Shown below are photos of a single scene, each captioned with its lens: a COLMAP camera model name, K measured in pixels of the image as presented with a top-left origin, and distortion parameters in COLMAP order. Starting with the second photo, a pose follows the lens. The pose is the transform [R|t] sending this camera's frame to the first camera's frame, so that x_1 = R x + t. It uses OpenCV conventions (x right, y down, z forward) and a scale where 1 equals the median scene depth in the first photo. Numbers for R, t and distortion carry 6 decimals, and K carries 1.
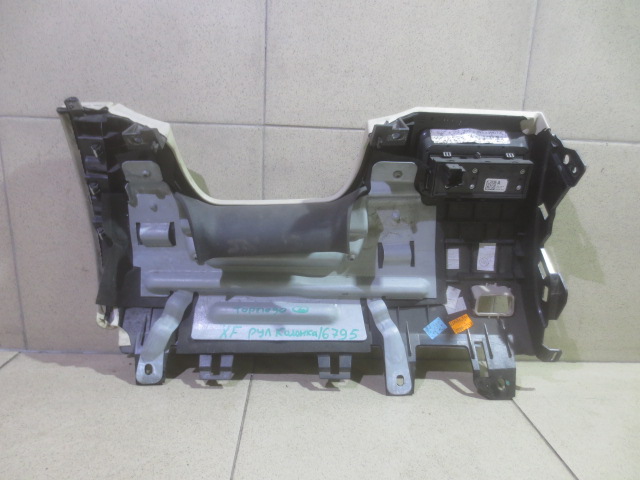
lens RADIAL K [[457.5, 0, 318.4], [0, 457.5, 241.7], [0, 0, 1]] dist [-0.042613, 0.020477]
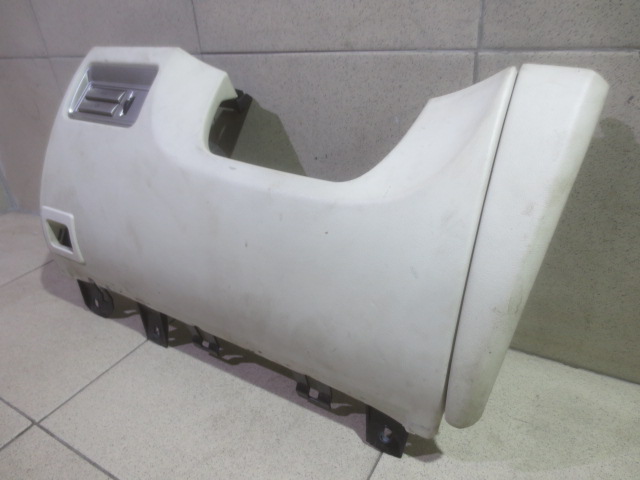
lens RADIAL K [[457.5, 0, 318.4], [0, 457.5, 242.8], [0, 0, 1]] dist [-0.042613, 0.020477]
pose [[0.833732, 0.169459, -0.525523, 0.678034], [-0.018229, 0.959671, 0.280534, -0.146544], [0.551868, -0.224311, 0.803197, 0.274467]]
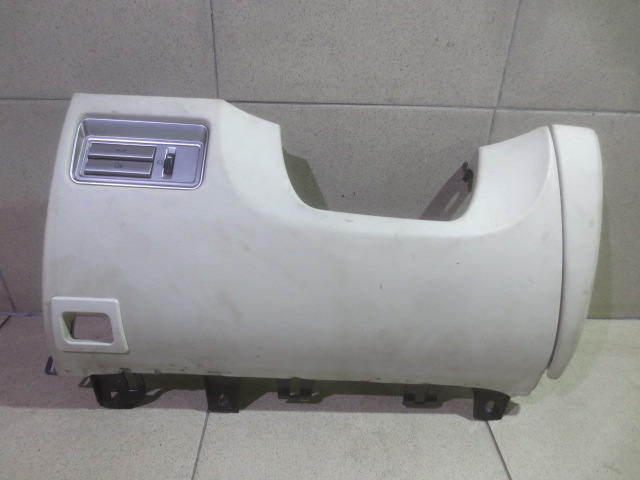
lens RADIAL K [[457.5, 0, 318.2], [0, 457.5, 242.9], [0, 0, 1]] dist [-0.042613, 0.020477]
pose [[0.999782, -0.002799, -0.020689, 0.104520], [0.008523, 0.959354, 0.282076, -0.242900], [0.019058, -0.282191, 0.959169, 0.037090]]
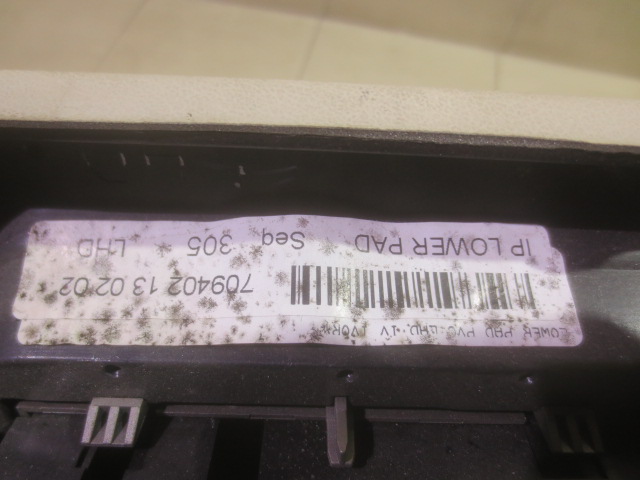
lens RADIAL K [[457.5, 0, 315.2], [0, 457.5, 239.5], [0, 0, 1]] dist [-0.042613, 0.020477]
pose [[0.999495, 0.020218, -0.024502, 0.339481], [-0.017230, 0.993037, 0.116535, -0.259188], [0.026687, -0.116054, 0.992884, 0.853237]]
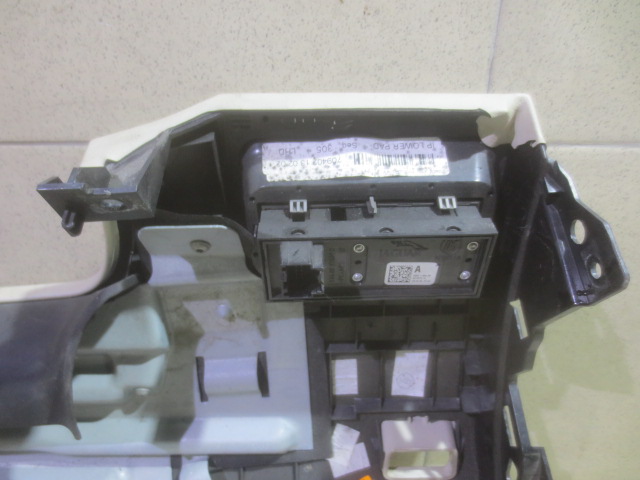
lens RADIAL K [[457.5, 0, 317.3], [0, 457.5, 245.0], [0, 0, 1]] dist [-0.042613, 0.020477]
pose [[0.999375, -0.022588, -0.027208, 0.305180], [0.027503, 0.980115, 0.196515, -0.235837], [0.022228, -0.197140, 0.980123, 0.557619]]
